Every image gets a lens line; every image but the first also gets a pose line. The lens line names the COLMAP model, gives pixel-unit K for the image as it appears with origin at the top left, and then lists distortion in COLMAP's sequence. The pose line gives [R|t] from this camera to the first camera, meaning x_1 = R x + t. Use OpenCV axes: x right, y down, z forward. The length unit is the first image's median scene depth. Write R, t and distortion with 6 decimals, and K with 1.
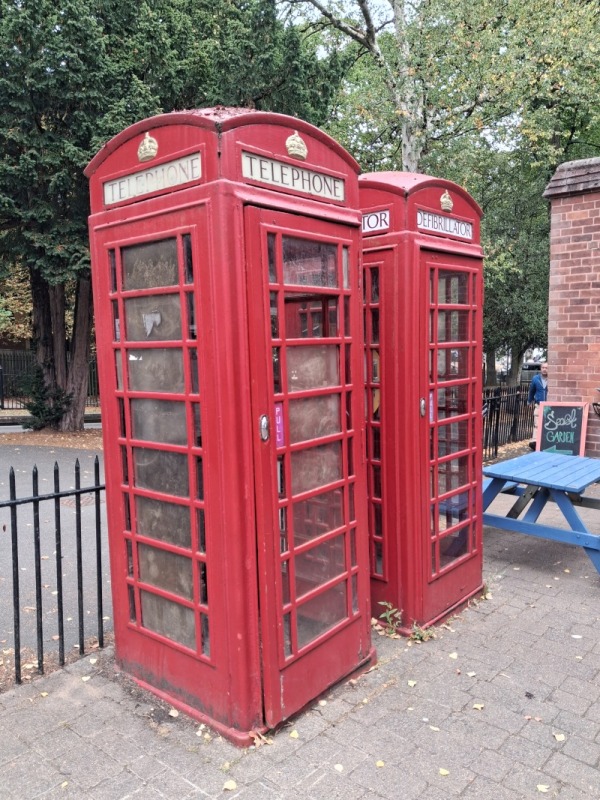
lens RADIAL K [[628.1, 0, 301.2], [0, 628.1, 411.4], [0, 0, 1]] dist [0.015486, 0.004367]
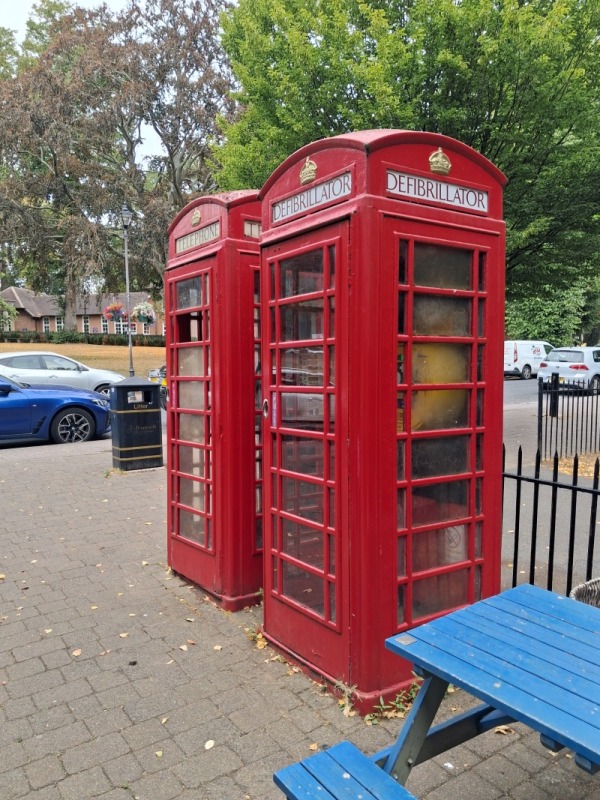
lens RADIAL K [[630.2, 0, 298.5], [0, 630.2, 419.8], [0, 0, 1]] dist [0.019187, -0.029301]
pose [[-0.261323, 0.111886, -0.958745, 1.141811], [-0.085074, 0.986724, 0.138340, -0.132980], [0.961495, 0.117715, -0.248336, 1.320058]]
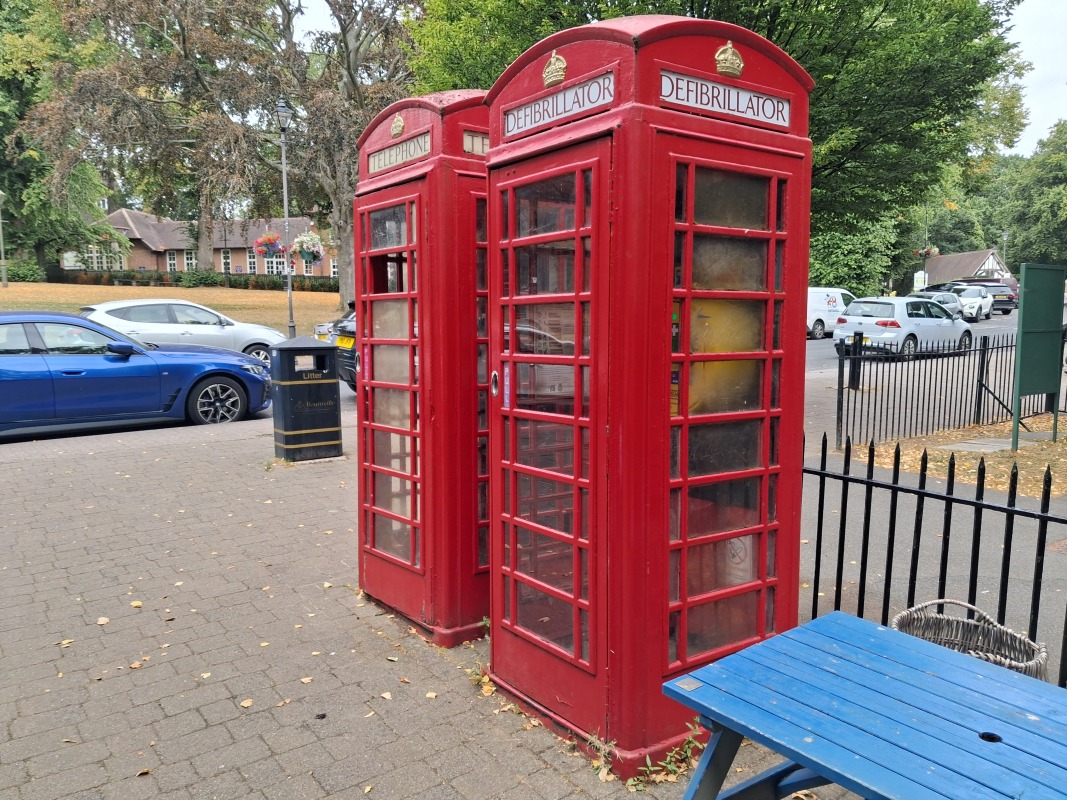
lens RADIAL K [[840.6, 0, 543.0], [0, 840.6, 419.6], [0, 0, 1]] dist [0.019187, -0.029301]
pose [[-0.230887, 0.142971, -0.962419, 1.162952], [-0.091733, 0.981541, 0.167818, -0.140348], [0.968647, 0.127033, -0.213510, 1.297809]]
